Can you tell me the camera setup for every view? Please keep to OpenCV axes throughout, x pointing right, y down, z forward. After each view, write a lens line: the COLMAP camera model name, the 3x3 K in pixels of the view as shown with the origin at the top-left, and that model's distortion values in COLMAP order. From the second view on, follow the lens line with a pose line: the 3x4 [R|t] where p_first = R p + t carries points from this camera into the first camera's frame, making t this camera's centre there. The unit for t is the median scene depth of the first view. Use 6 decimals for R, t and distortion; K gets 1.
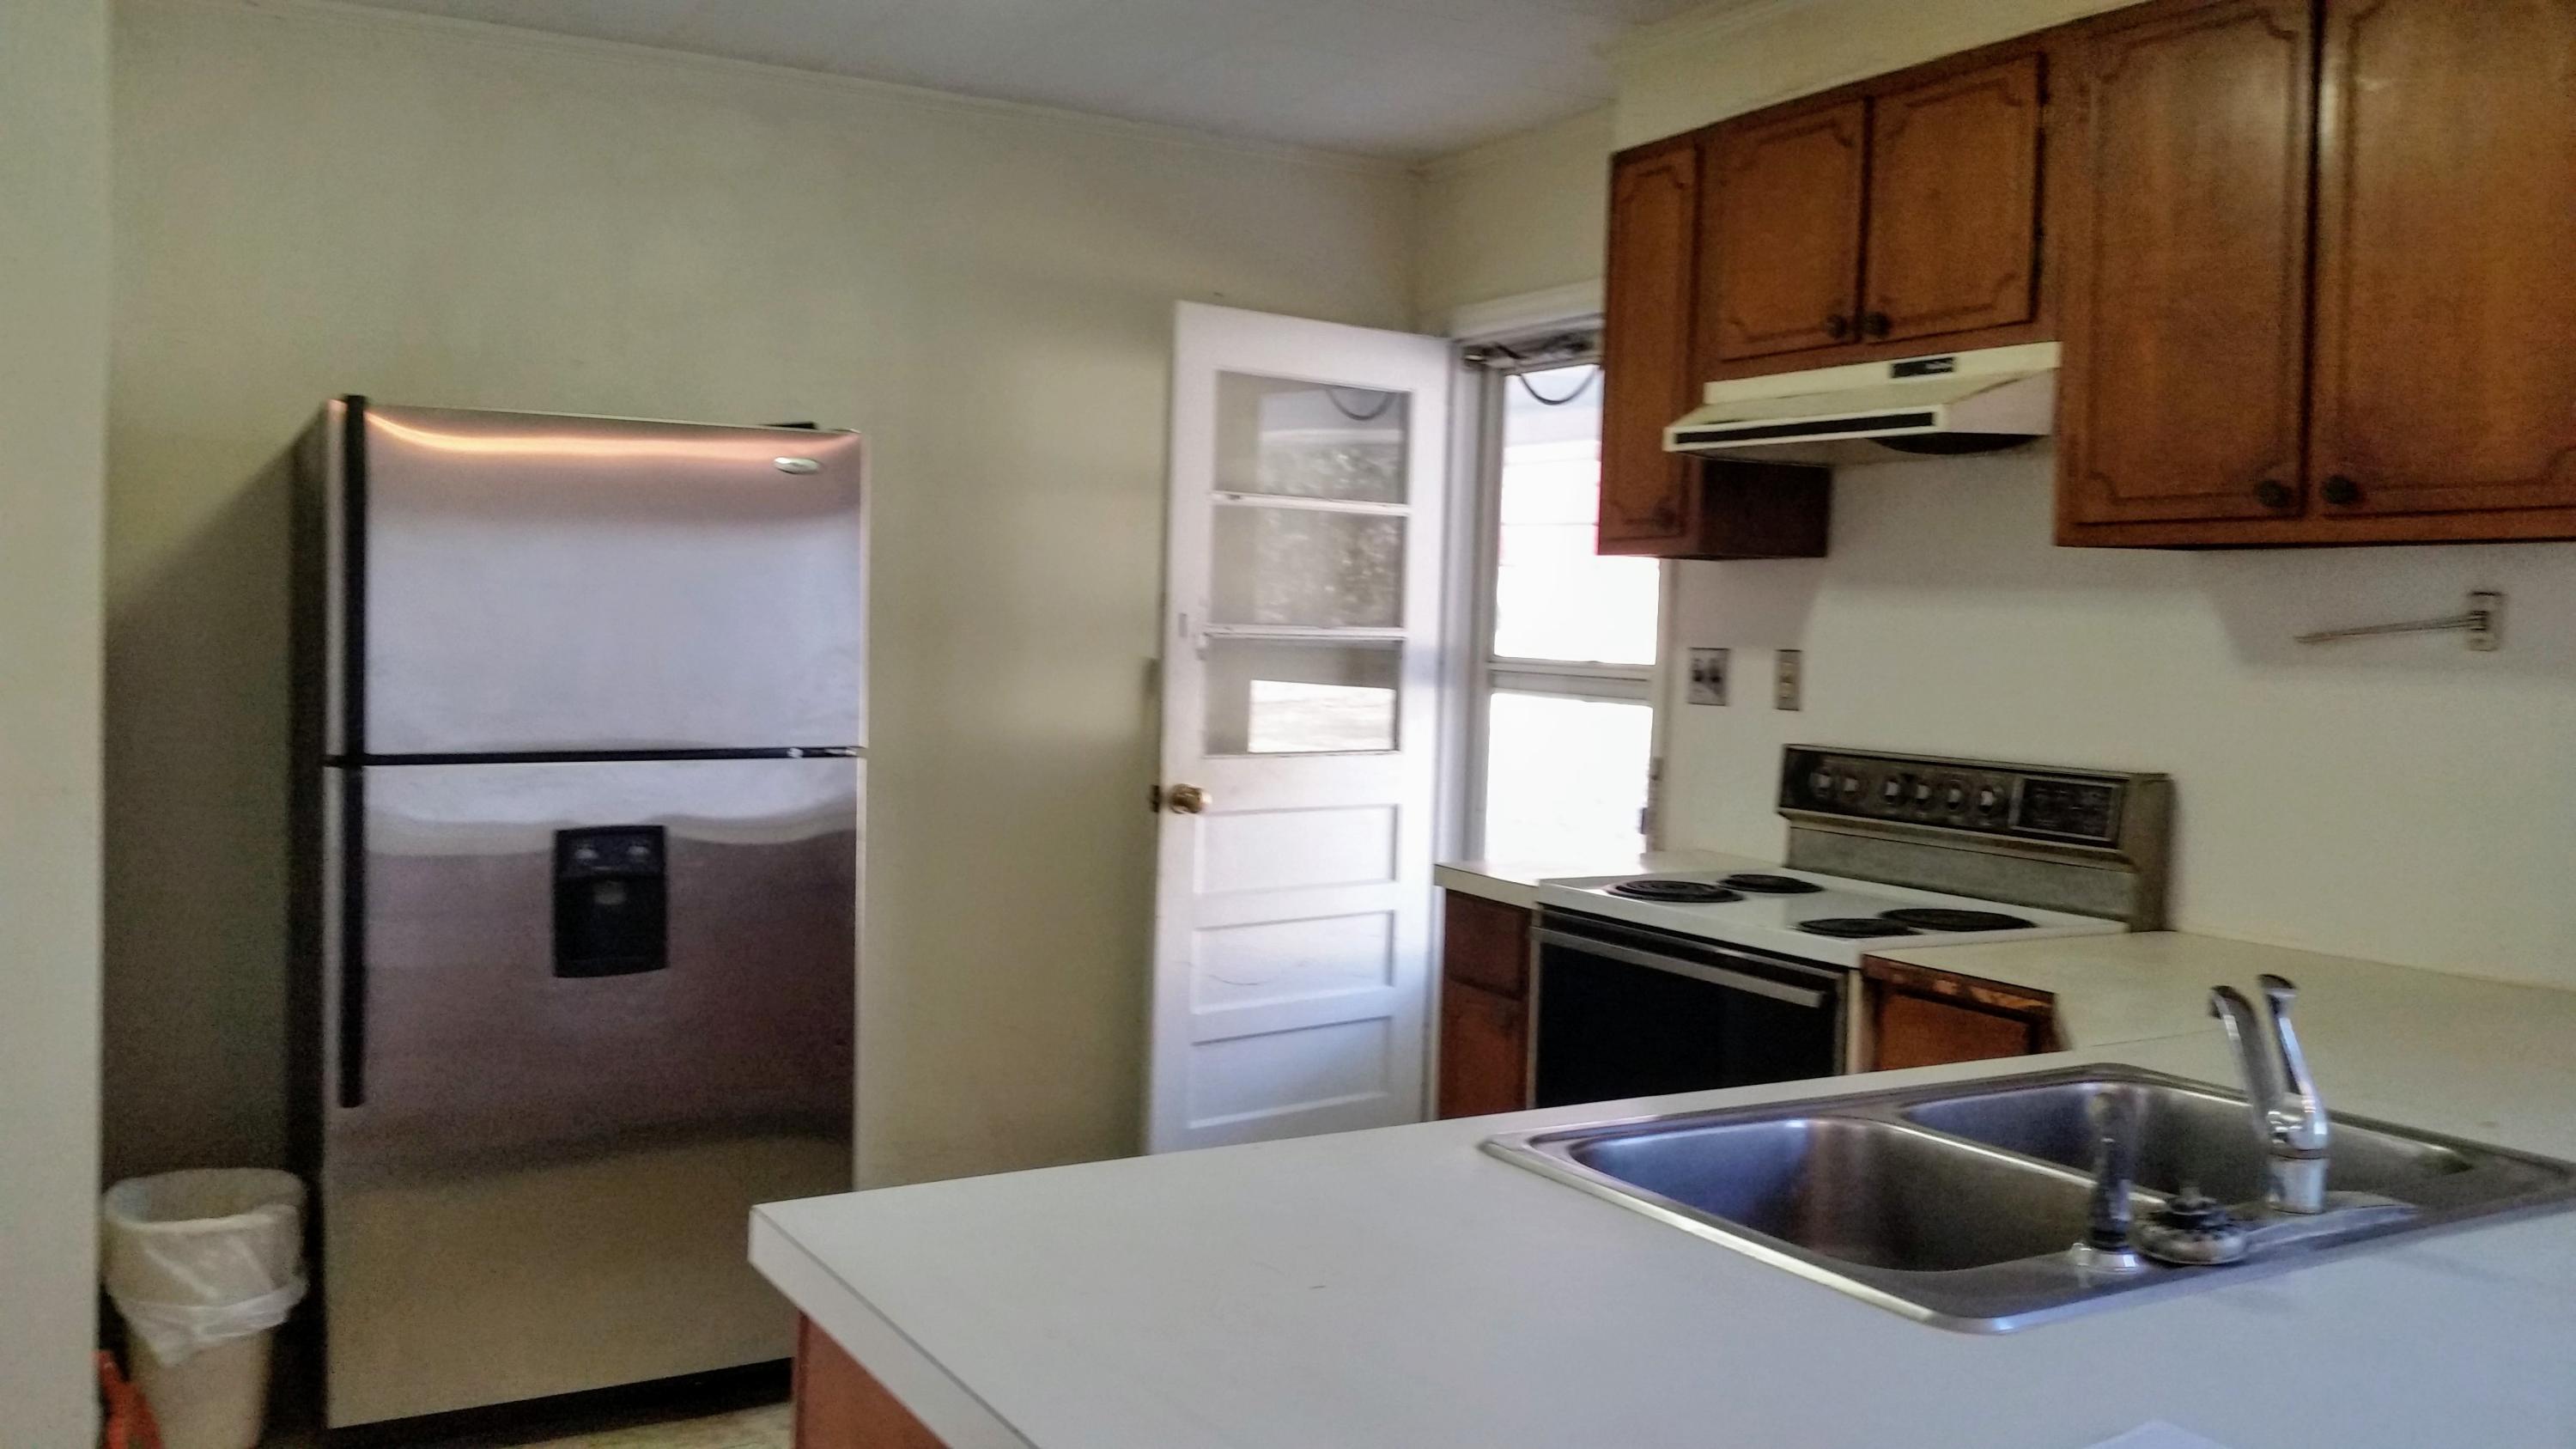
lens RADIAL K [[2139.0, 0, 1285.8], [0, 2139.0, 728.7], [0, 0, 1]] dist [0.001713, -0.008765]
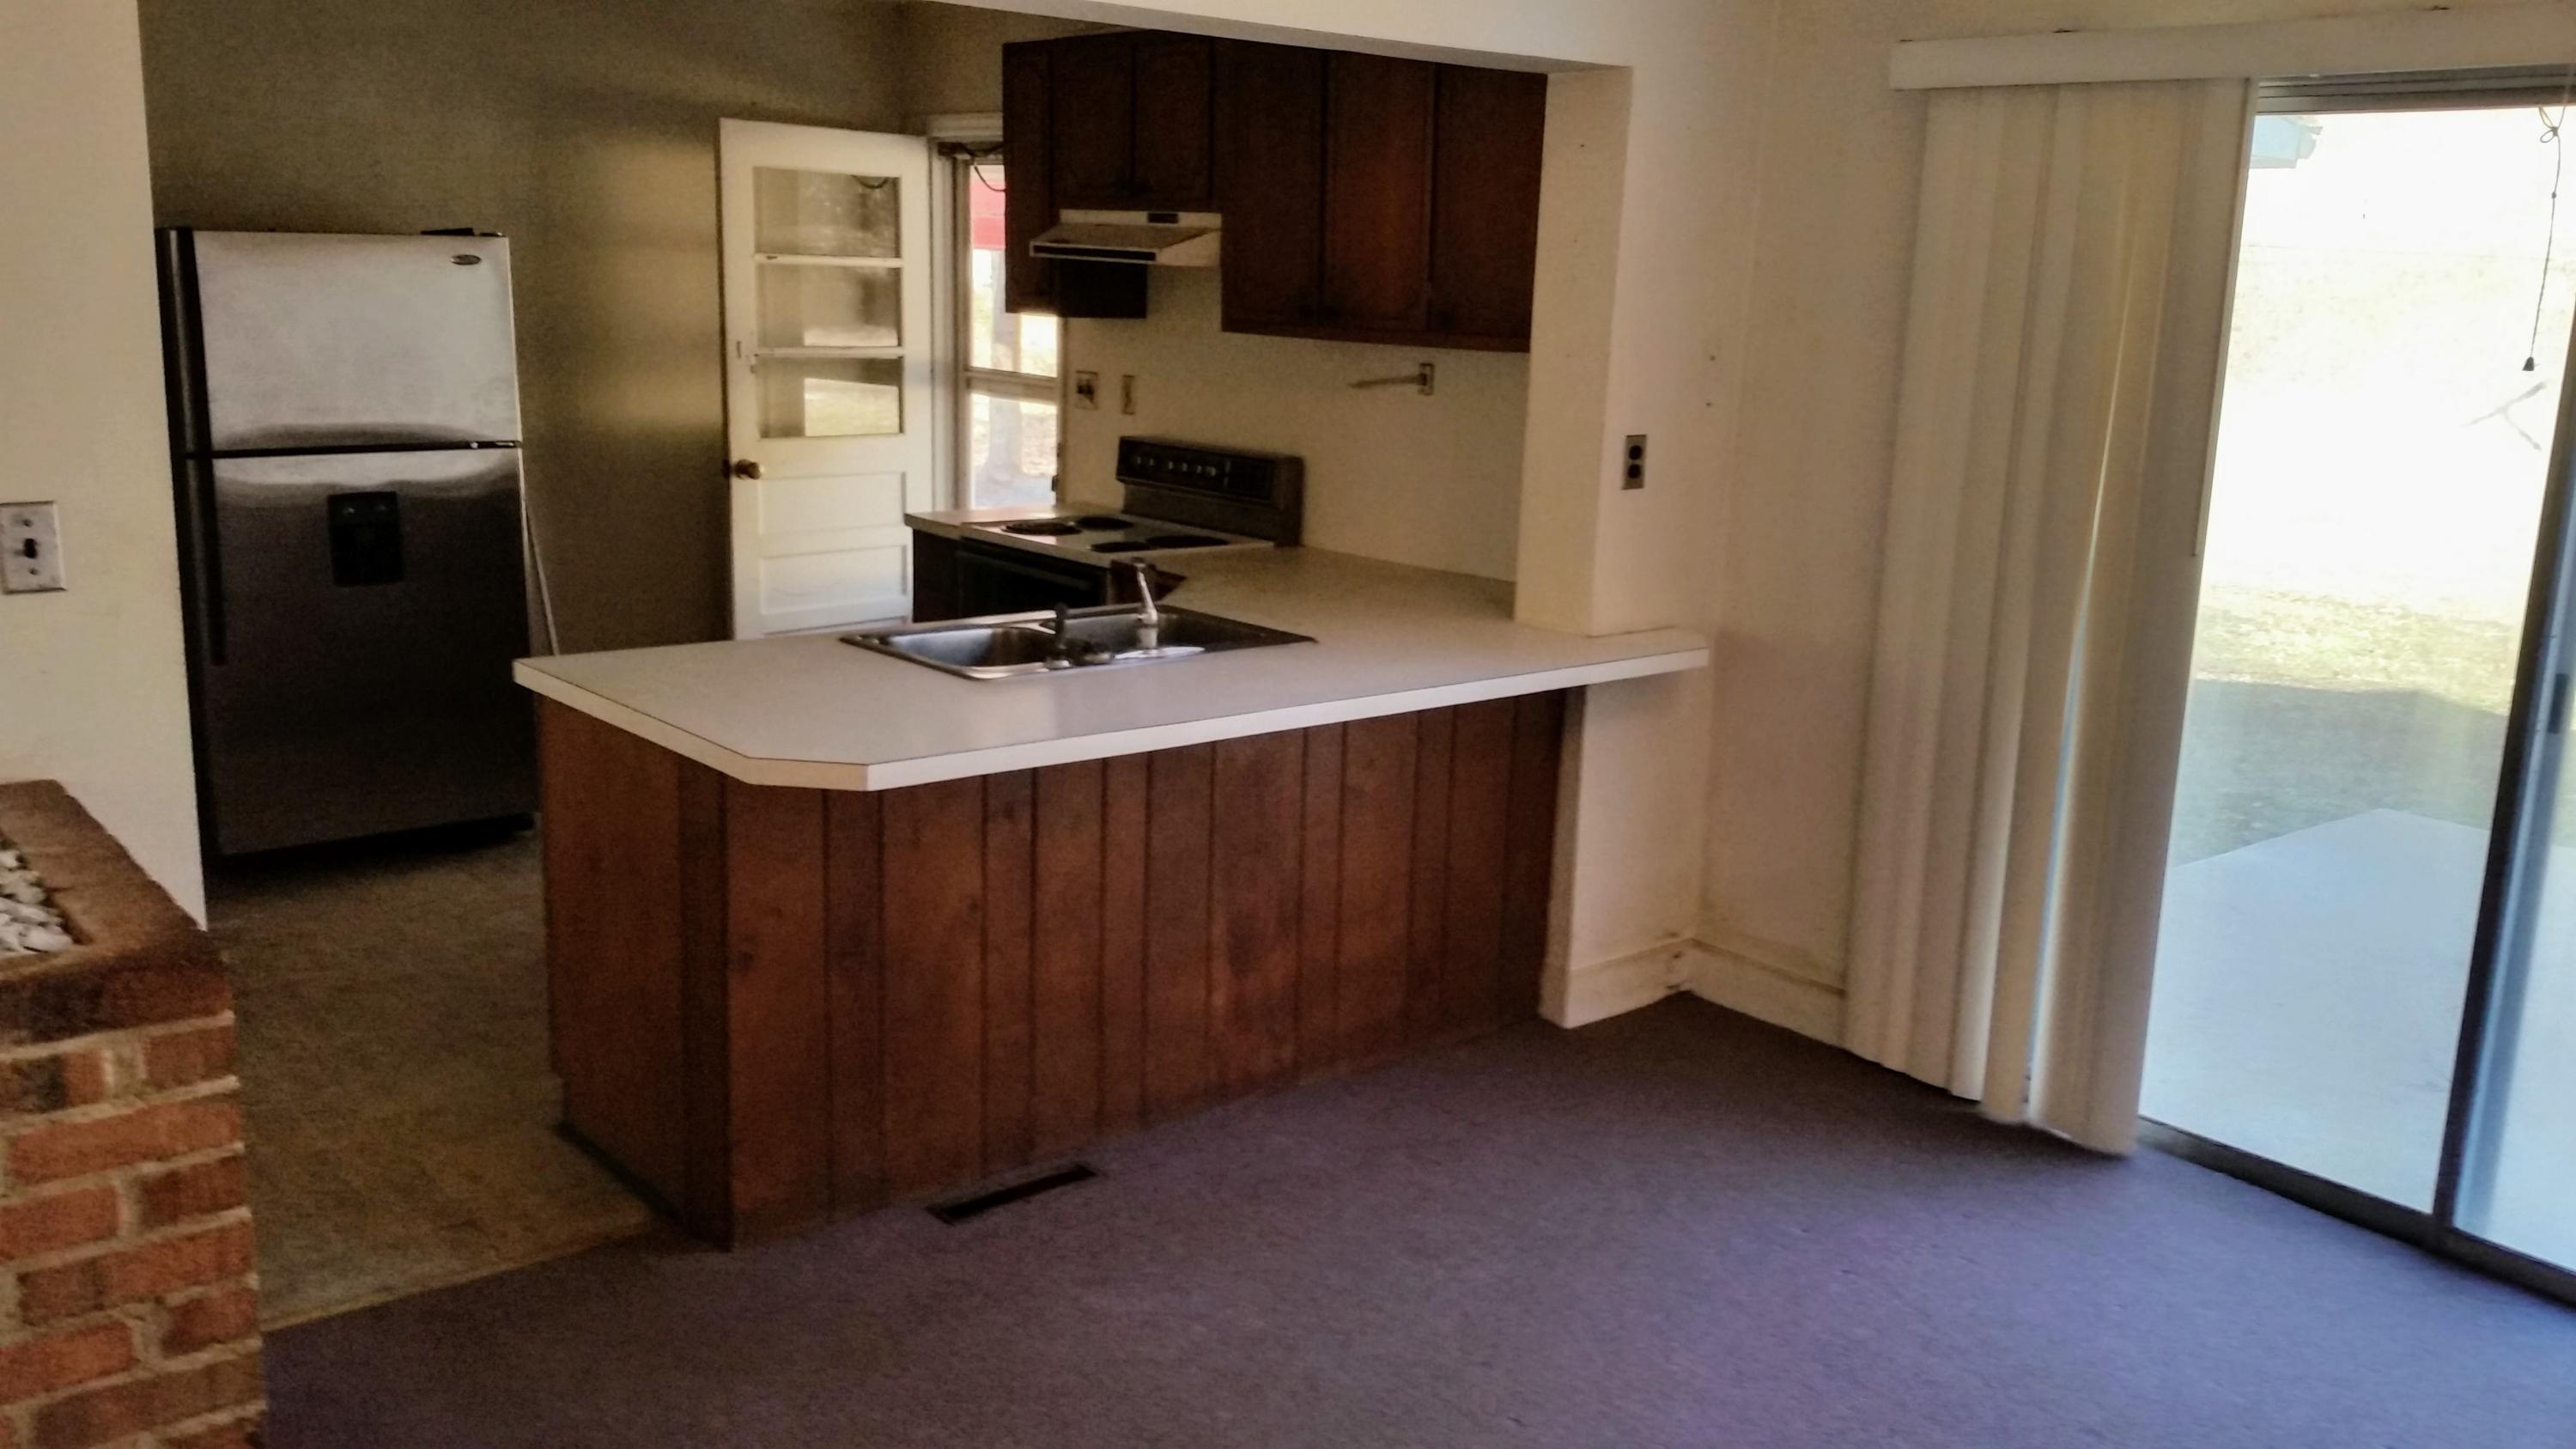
lens RADIAL K [[2171.3, 0, 1343.7], [0, 2171.3, 779.4], [0, 0, 1]] dist [0.053190, 0.000190]
pose [[0.983419, -0.032215, 0.178465, 0.086152], [-0.001560, 0.982556, 0.185960, -0.039316], [-0.181343, -0.183154, 0.966214, -0.596830]]
